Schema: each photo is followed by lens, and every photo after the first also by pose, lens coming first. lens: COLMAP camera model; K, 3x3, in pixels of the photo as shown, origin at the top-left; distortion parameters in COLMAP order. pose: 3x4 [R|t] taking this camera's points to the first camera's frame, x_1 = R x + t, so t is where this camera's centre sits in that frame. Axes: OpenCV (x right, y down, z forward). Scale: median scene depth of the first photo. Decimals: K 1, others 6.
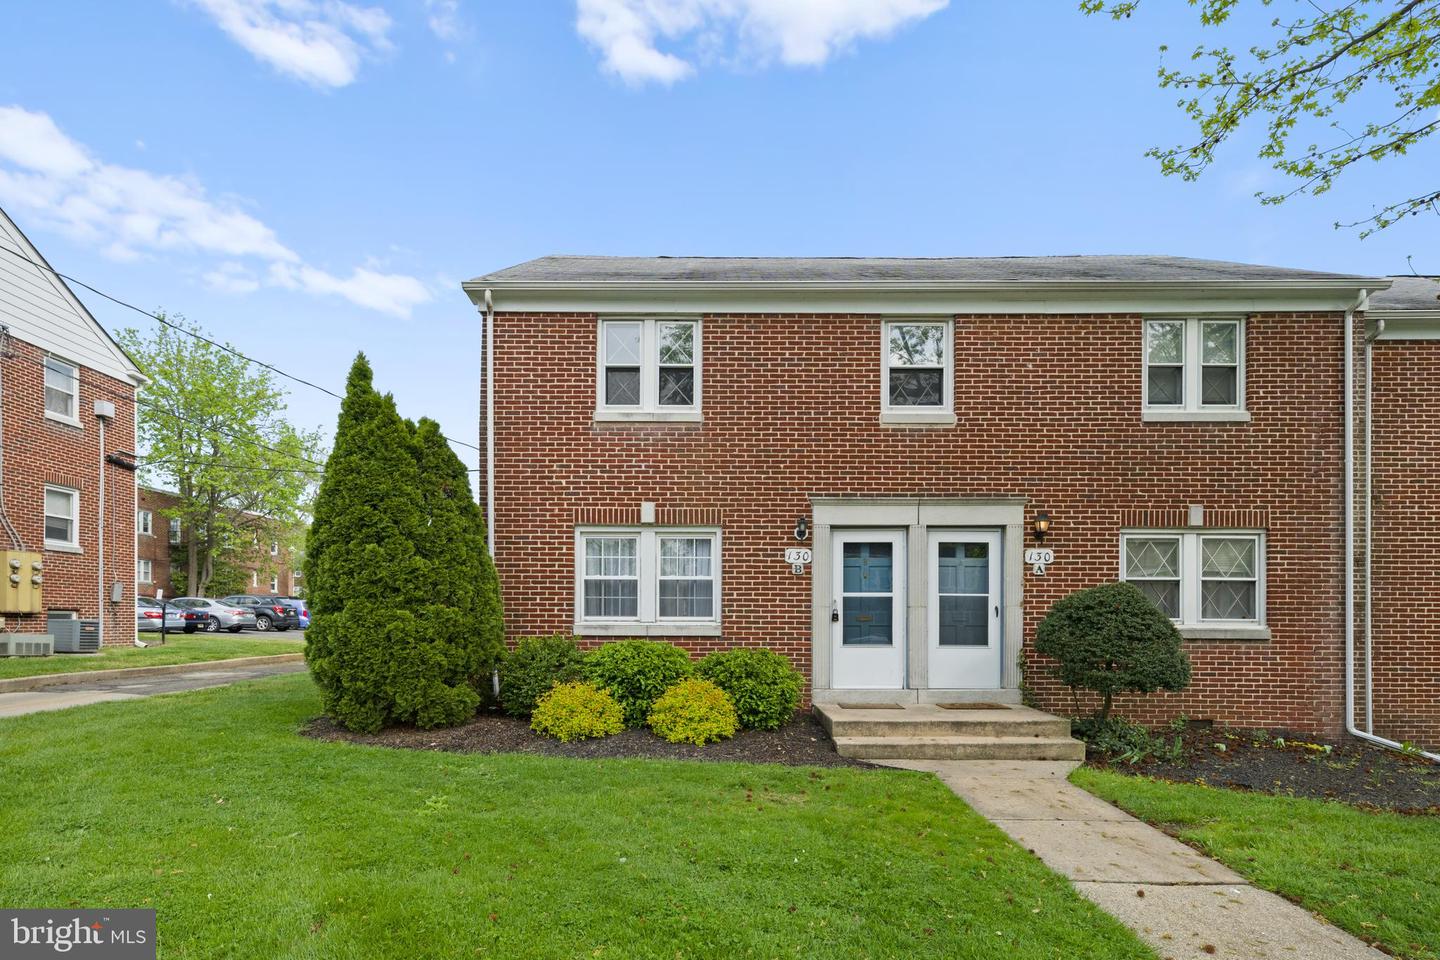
lens RADIAL K [[723.9, 0, 716.4], [0, 723.9, 618.1], [0, 0, 1]] dist [0.001275, 0.000993]
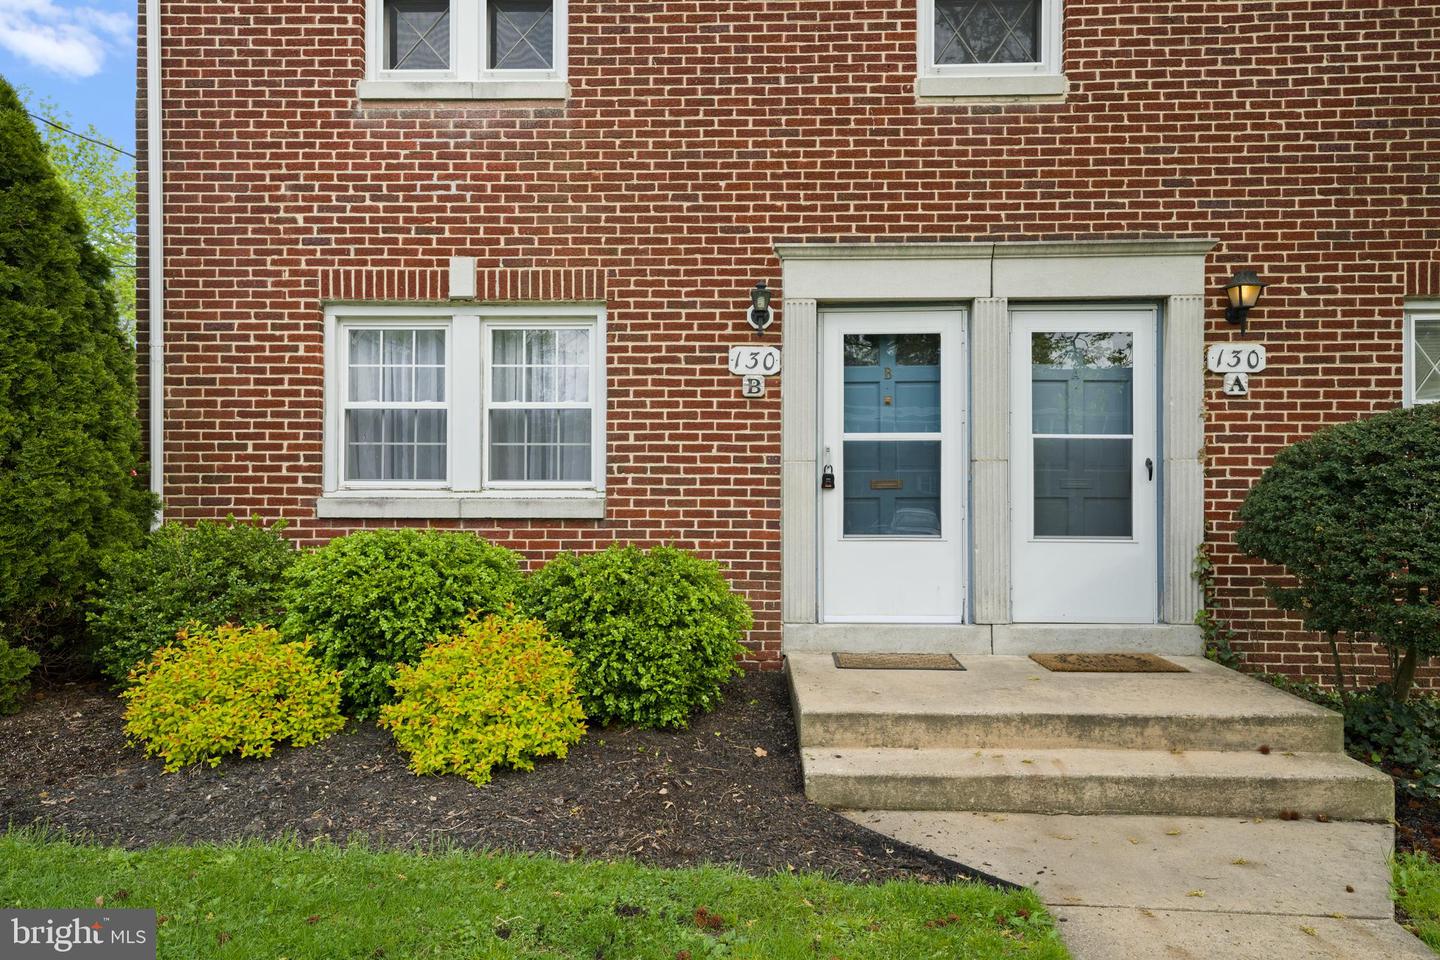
lens RADIAL K [[860.6, 0, 747.8], [0, 860.6, 475.7], [0, 0, 1]] dist [0.022766, 0.001096]
pose [[0.999978, -0.001614, -0.006456, 0.111930], [0.001551, 0.999952, -0.009663, 0.000685], [0.006471, 0.009652, 0.999932, 0.395862]]
